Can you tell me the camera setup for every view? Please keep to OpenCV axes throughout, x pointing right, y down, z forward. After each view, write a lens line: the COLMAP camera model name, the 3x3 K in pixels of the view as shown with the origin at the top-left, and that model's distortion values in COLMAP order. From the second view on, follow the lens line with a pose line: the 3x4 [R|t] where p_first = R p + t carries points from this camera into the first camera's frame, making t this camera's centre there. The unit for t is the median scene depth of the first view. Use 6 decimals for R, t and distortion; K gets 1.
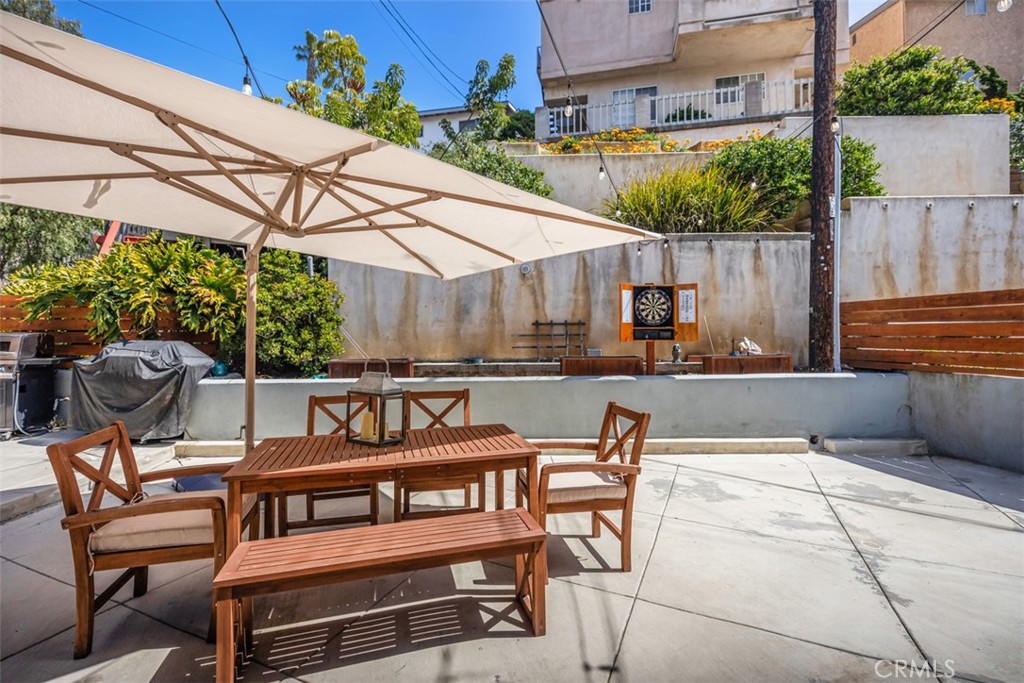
lens RADIAL K [[460.3, 0, 511.3], [0, 460.3, 319.7], [0, 0, 1]] dist [0.005478, -0.000082]
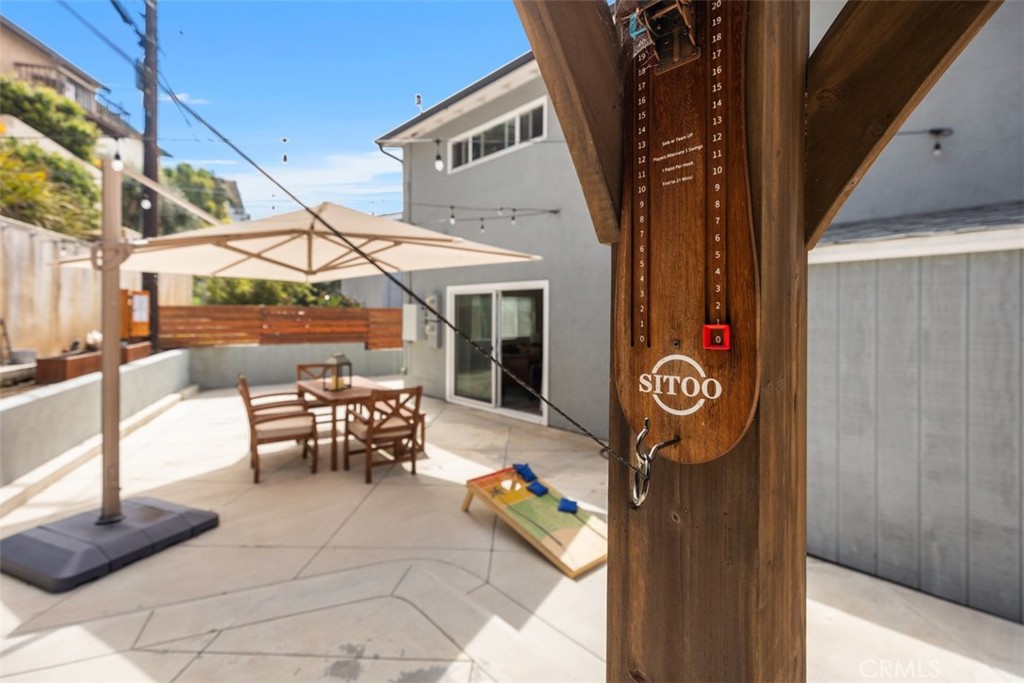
lens RADIAL K [[459.5, 0, 513.3], [0, 459.5, 309.6], [0, 0, 1]] dist [0.003665, 0.000116]
pose [[-0.362484, 0.013184, 0.931897, -1.149682], [-0.031881, 0.999139, -0.026537, -0.025677], [-0.931444, -0.039329, -0.361752, 0.497792]]
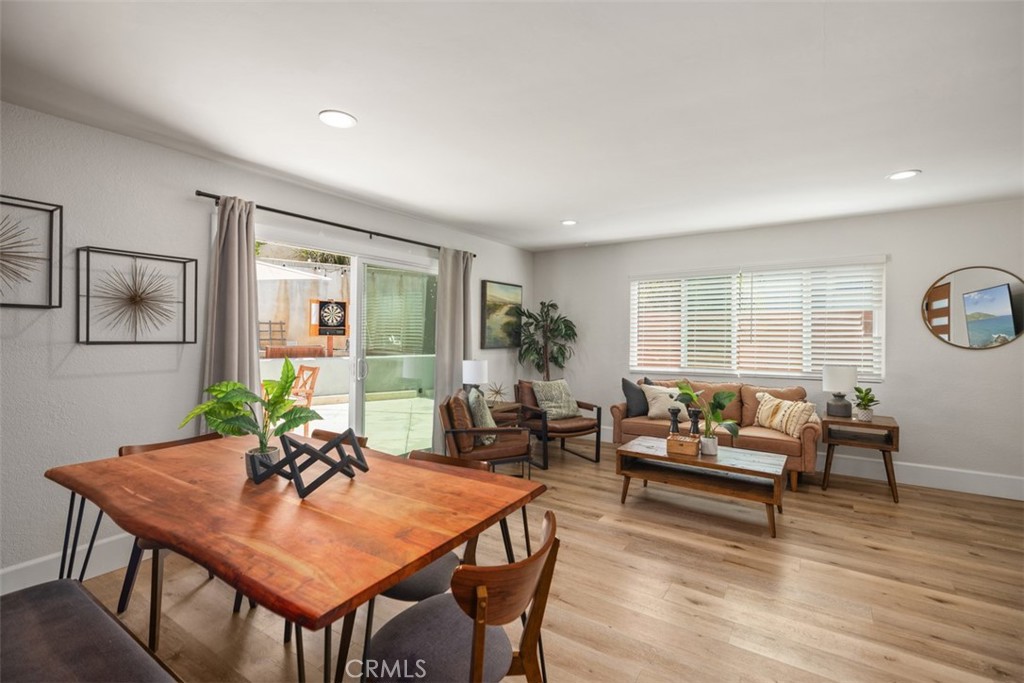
lens RADIAL K [[464.6, 0, 510.5], [0, 464.6, 336.8], [0, 0, 1]] dist [0.005557, 0.000007]
pose [[0.814374, 0.009343, 0.580266, -0.122688], [-0.033644, 0.998949, 0.031133, -0.021622], [-0.579365, -0.044876, 0.813832, -0.664139]]
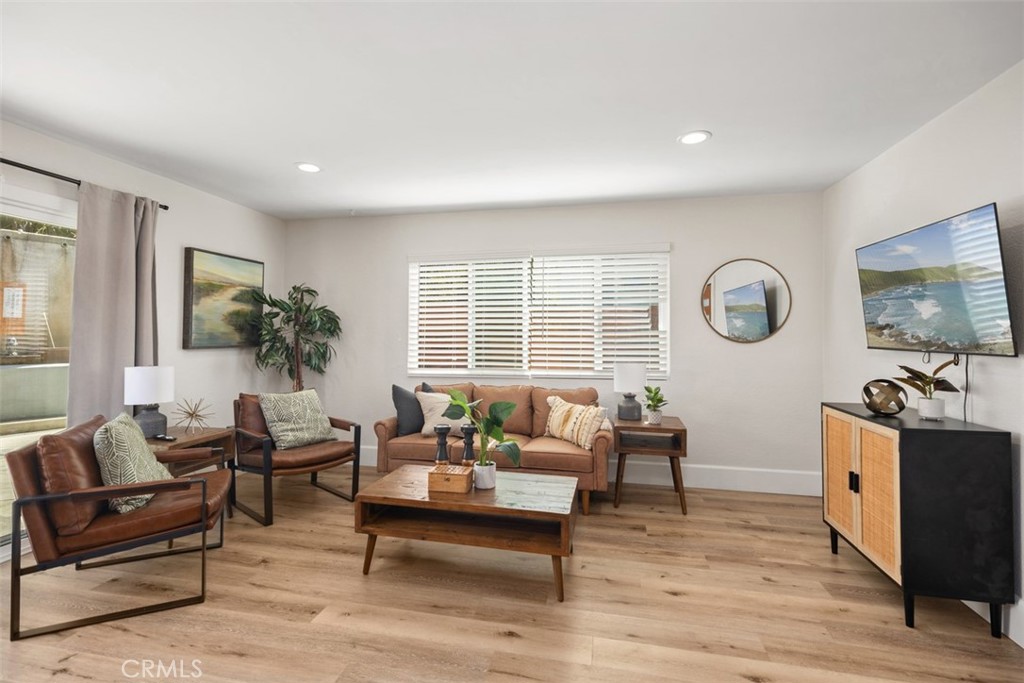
lens RADIAL K [[470.5, 0, 507.9], [0, 470.5, 327.5], [0, 0, 1]] dist [0.004280, 0.000438]
pose [[0.542310, 0.027292, 0.839735, 0.071311], [-0.040040, 0.999176, -0.006616, -0.008786], [-0.839224, -0.030035, 0.542956, -0.585354]]
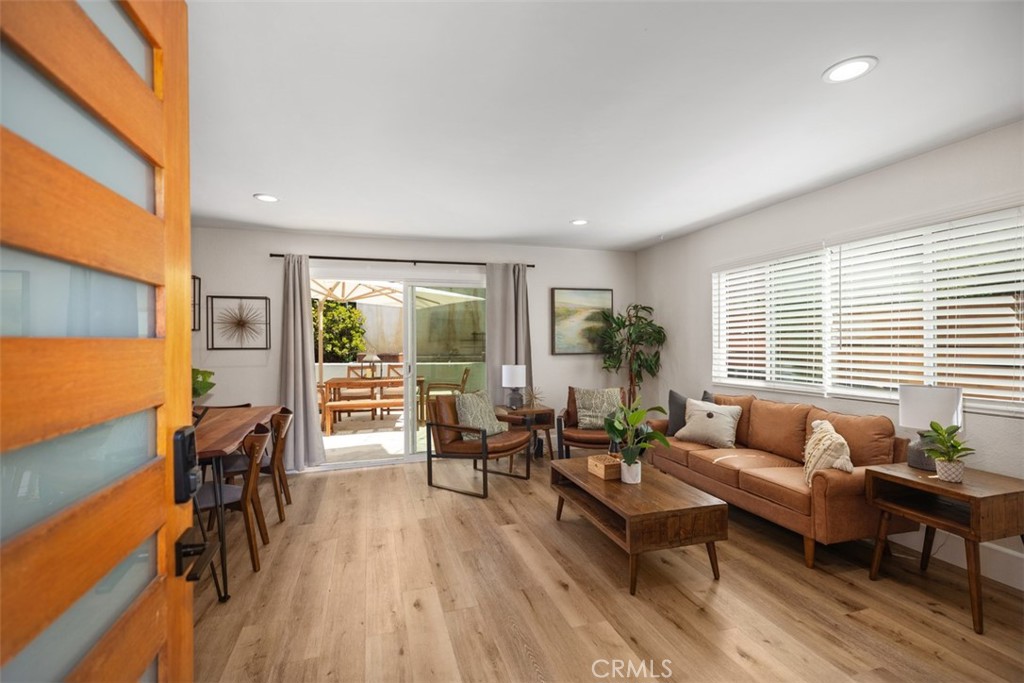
lens RADIAL K [[464.6, 0, 510.5], [0, 464.6, 336.8], [0, 0, 1]] dist [0.005557, 0.000007]
pose [[0.997925, -0.000370, -0.064390, 0.343014], [0.002058, 0.999656, 0.026154, -0.028577], [0.064359, -0.026232, 0.997582, -0.831292]]
